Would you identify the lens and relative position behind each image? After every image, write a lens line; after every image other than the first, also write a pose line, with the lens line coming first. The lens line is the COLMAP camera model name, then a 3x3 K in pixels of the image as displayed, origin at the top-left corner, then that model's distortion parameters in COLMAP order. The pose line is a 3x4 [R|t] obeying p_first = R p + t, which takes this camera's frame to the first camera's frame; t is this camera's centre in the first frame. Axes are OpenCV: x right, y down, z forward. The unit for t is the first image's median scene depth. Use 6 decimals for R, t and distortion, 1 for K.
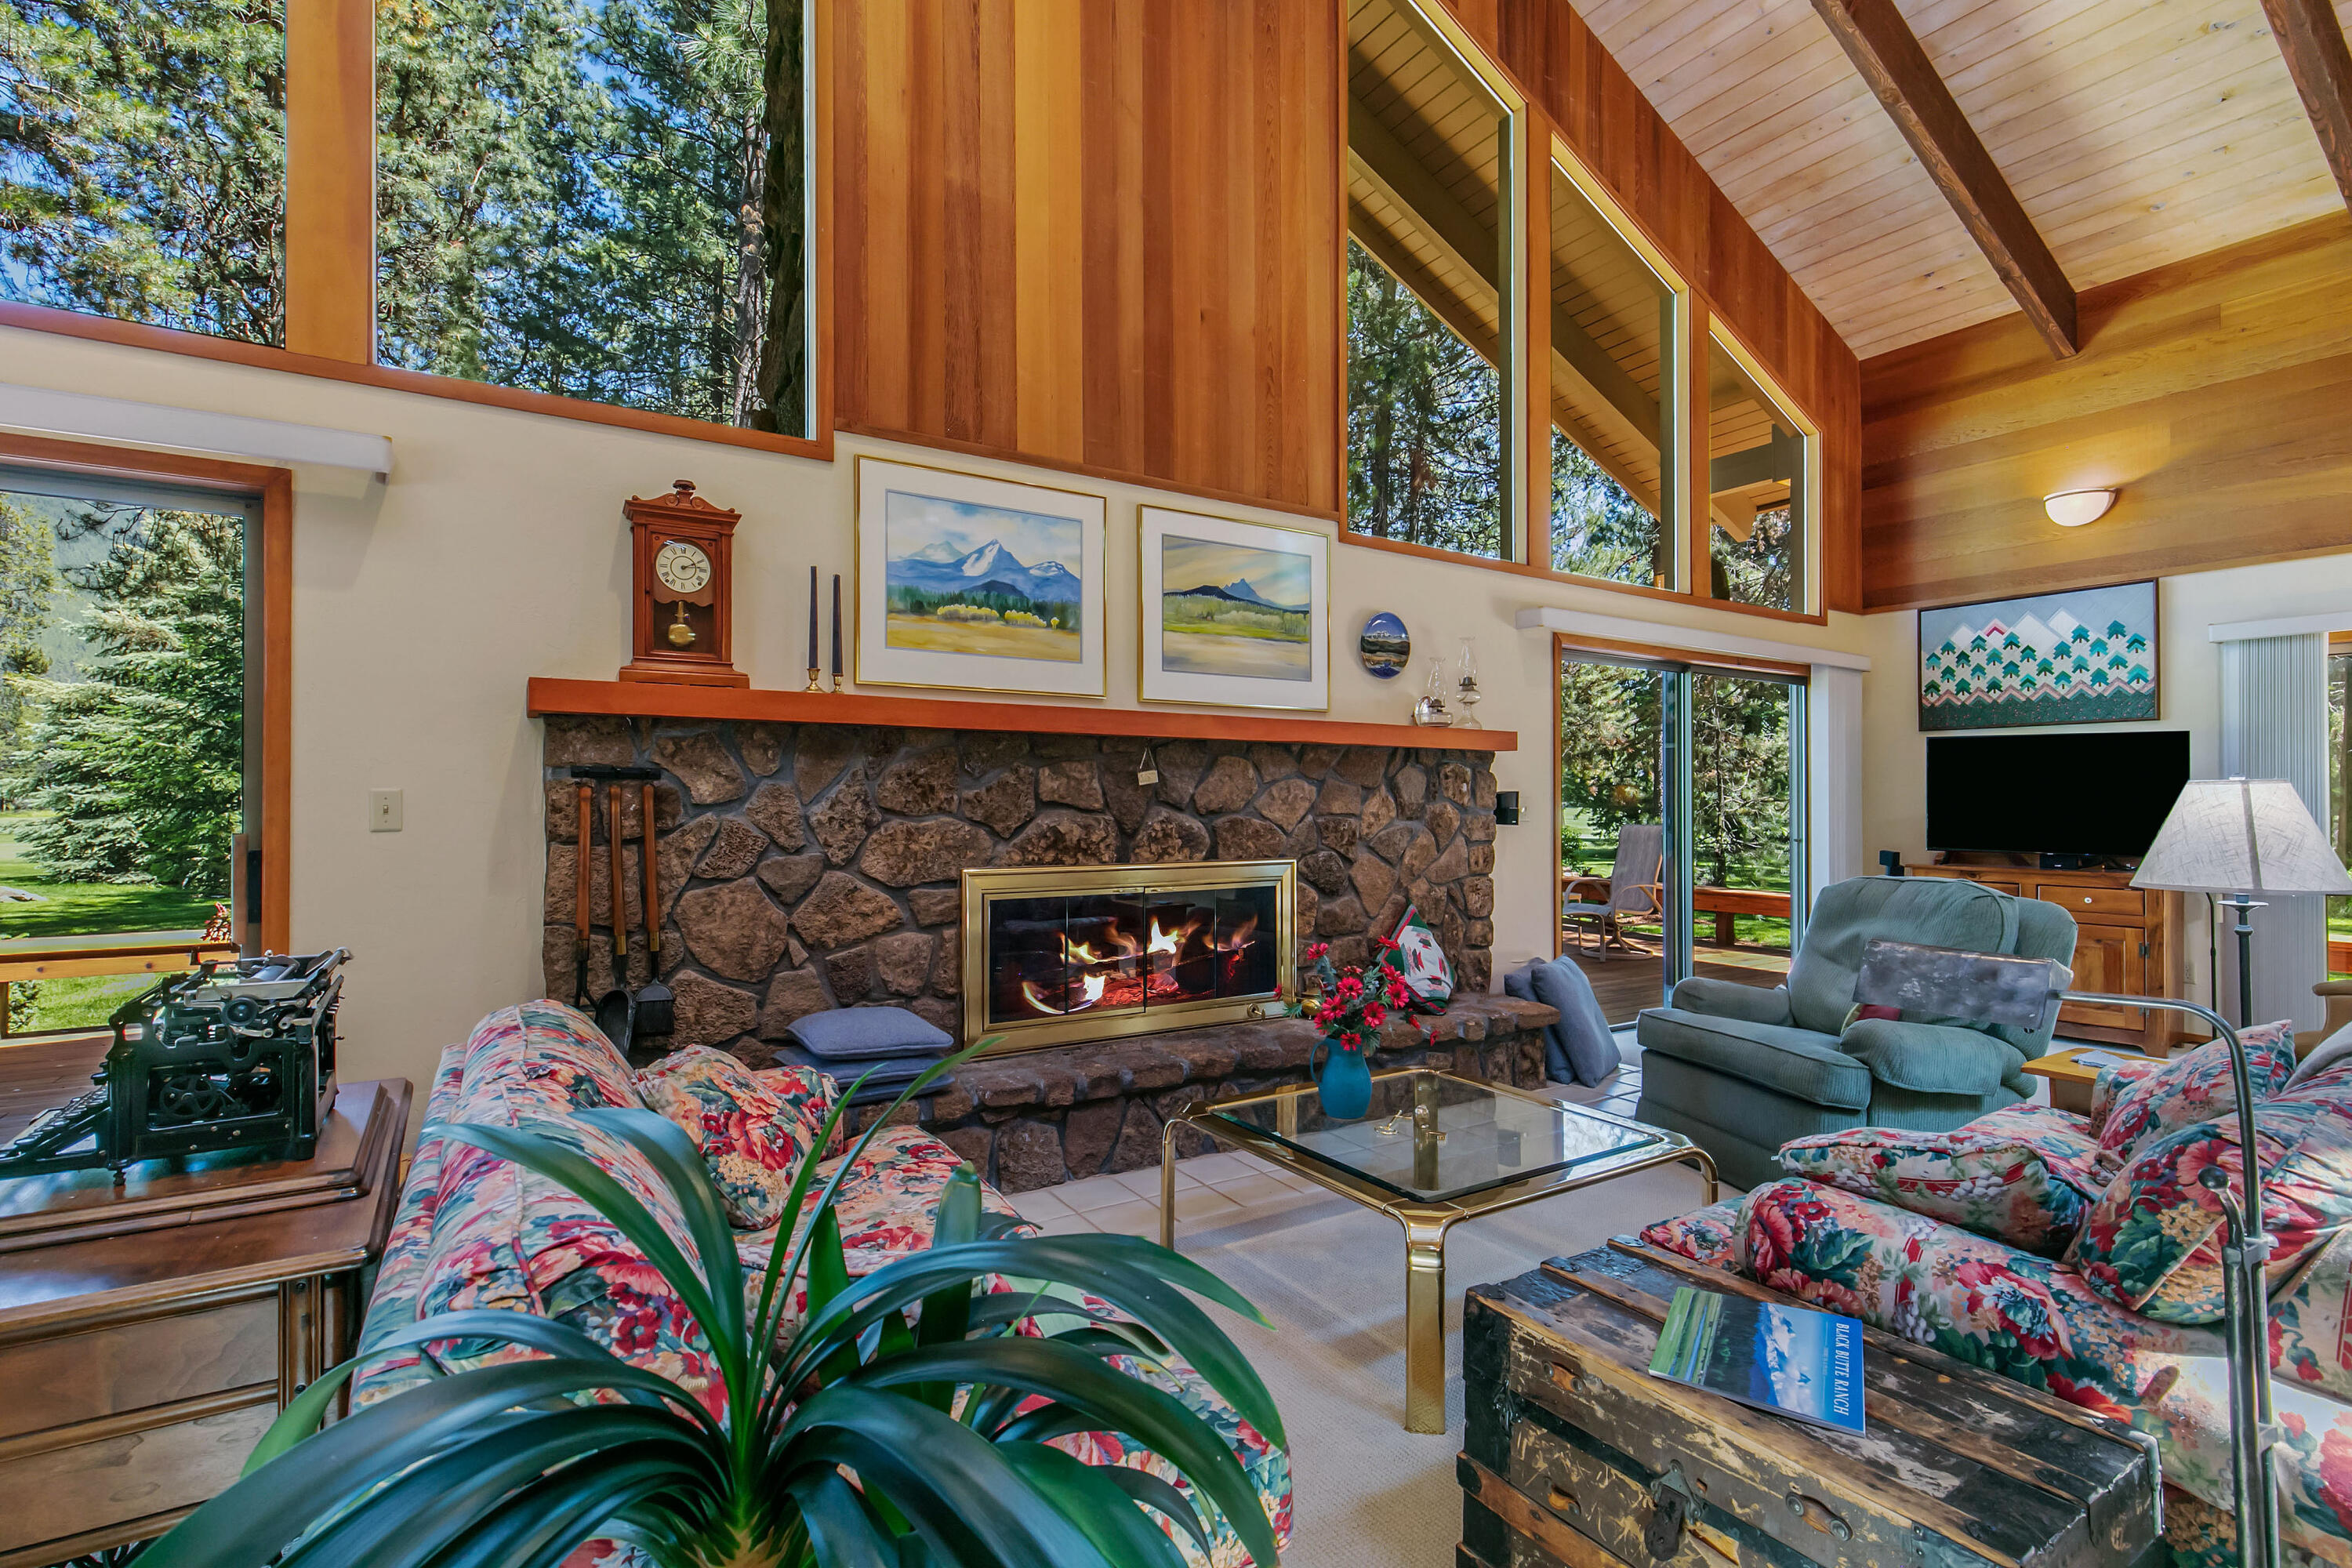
lens RADIAL K [[1085.2, 0, 1237.8], [0, 1085.2, 779.3], [0, 0, 1]] dist [0.000894, -0.000553]
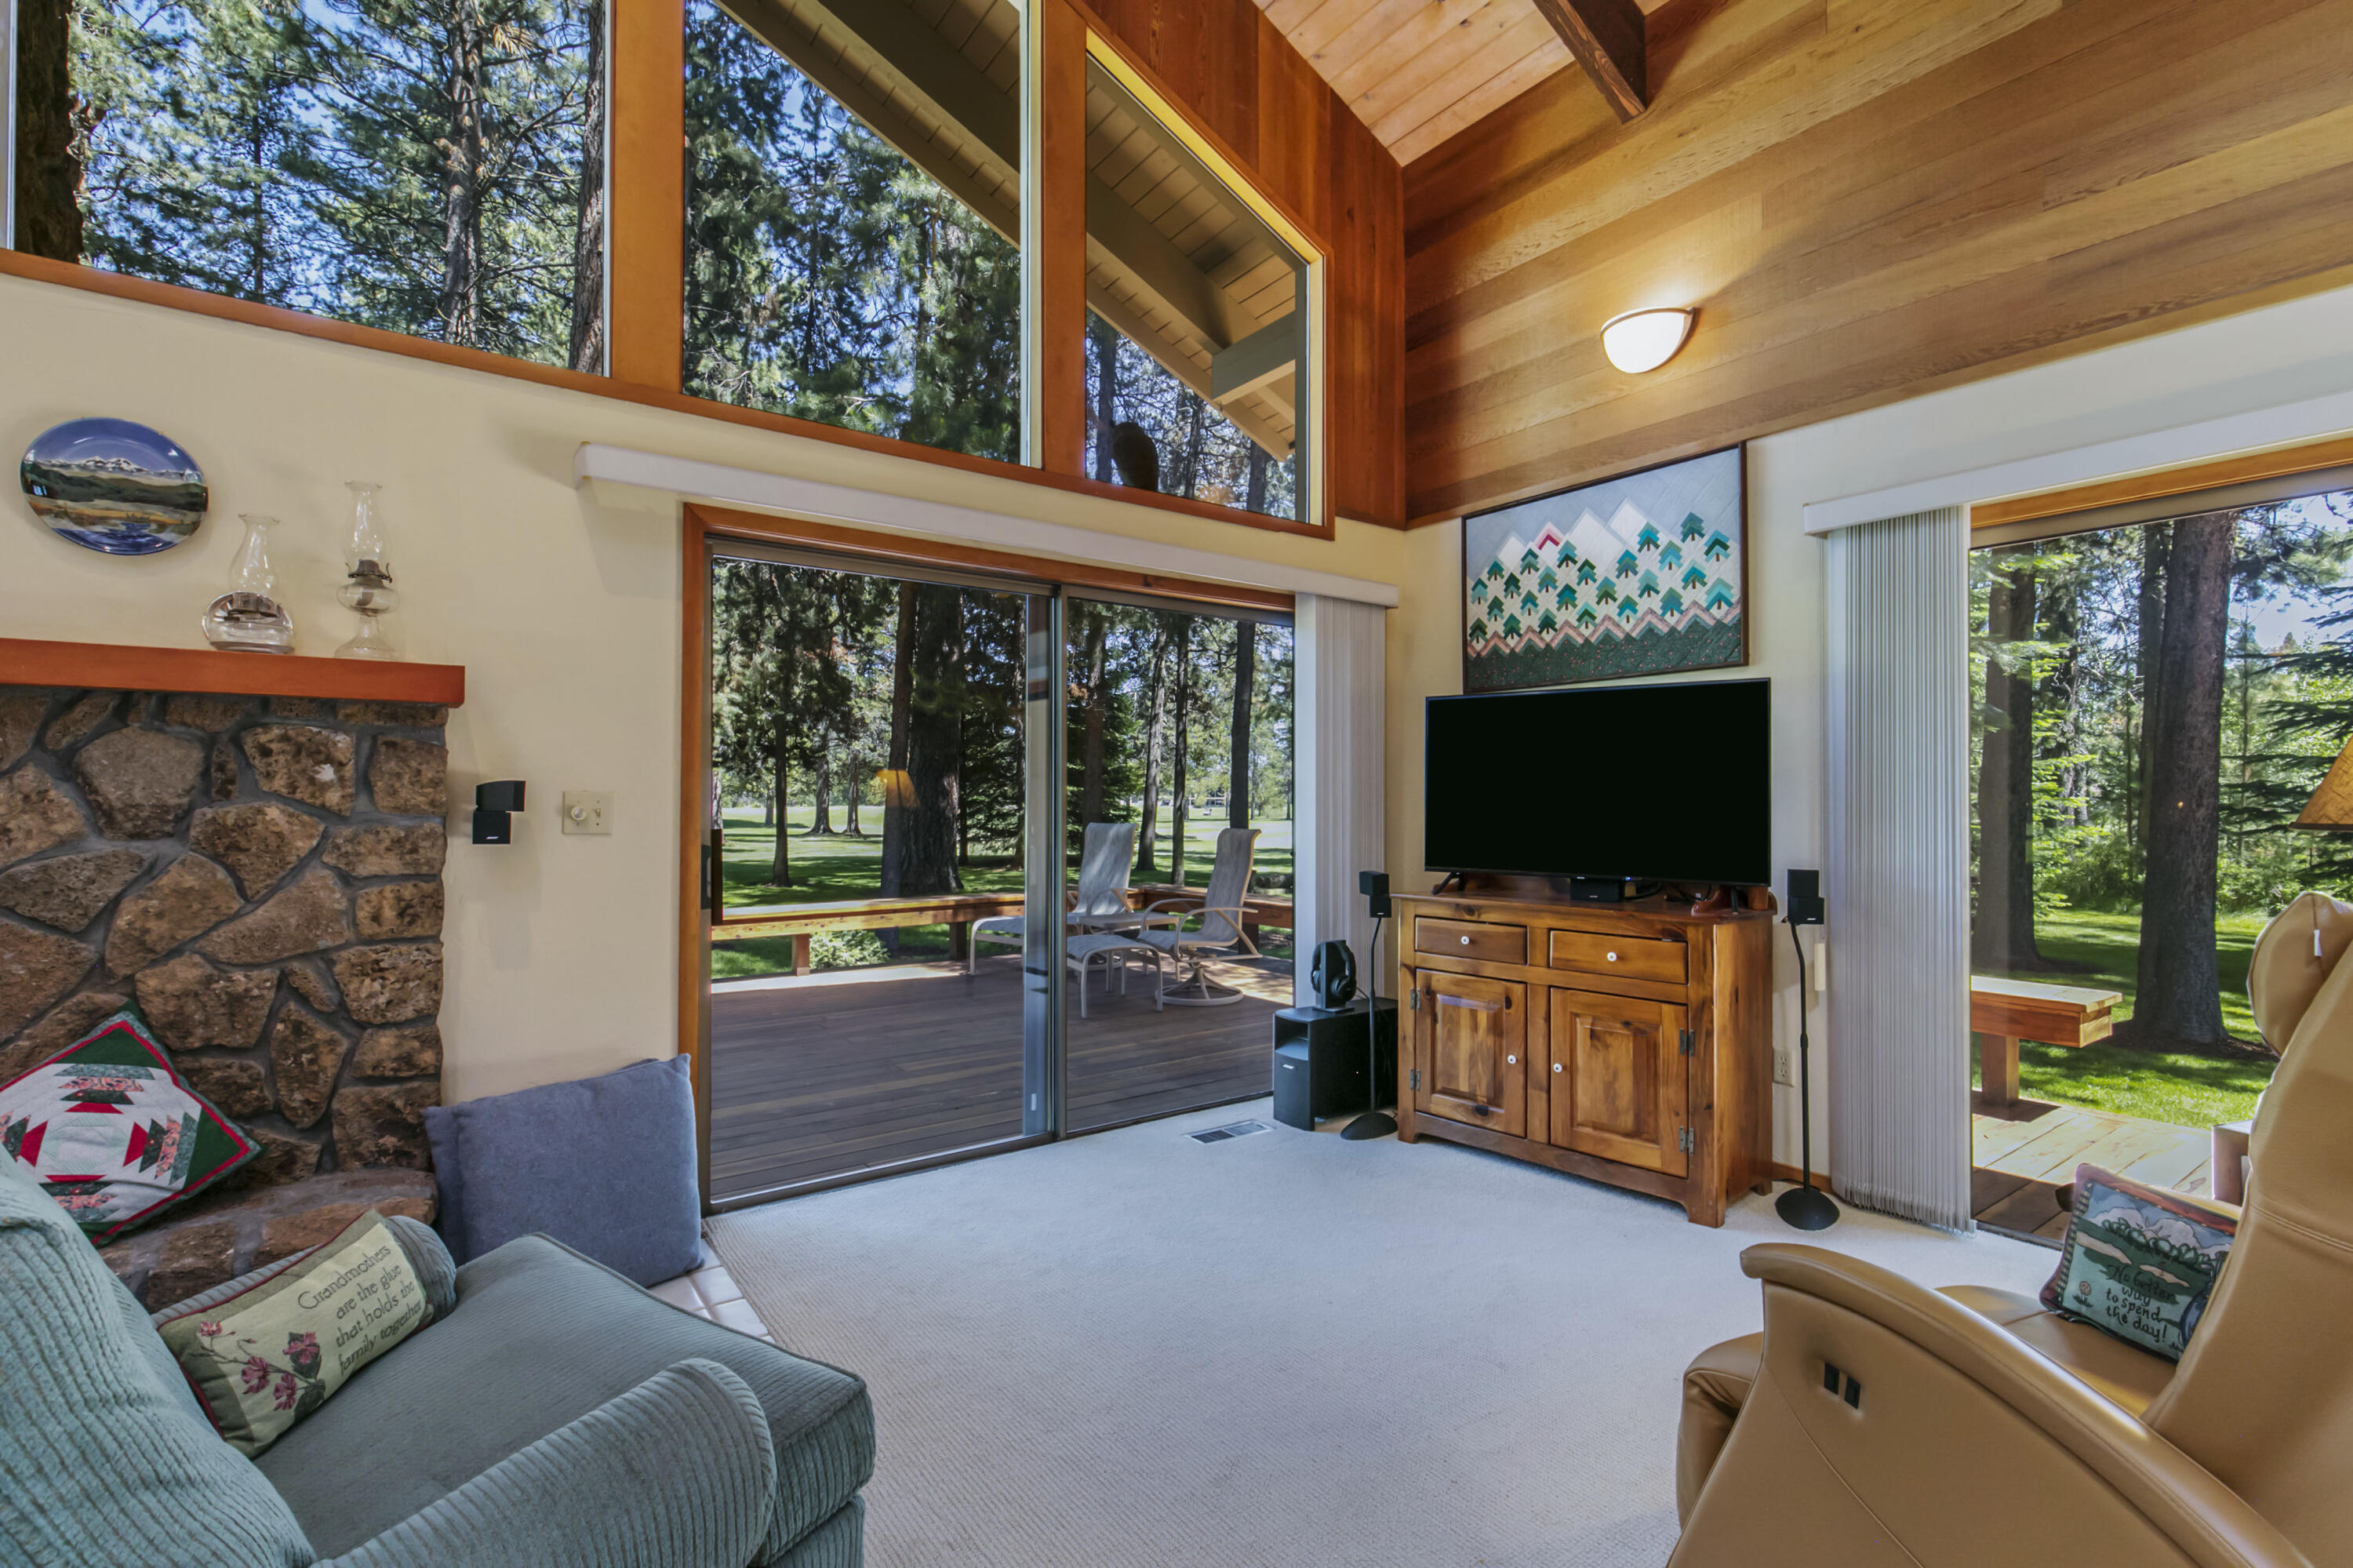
lens RADIAL K [[1085.7, 0, 1173.9], [0, 1085.7, 785.6], [0, 0, 1]] dist [0.000894, -0.000553]
pose [[0.998527, -0.005254, 0.054008, 0.454227], [0.005104, 0.999983, 0.002905, 0.011244], [-0.054022, -0.002625, 0.998536, 0.364374]]
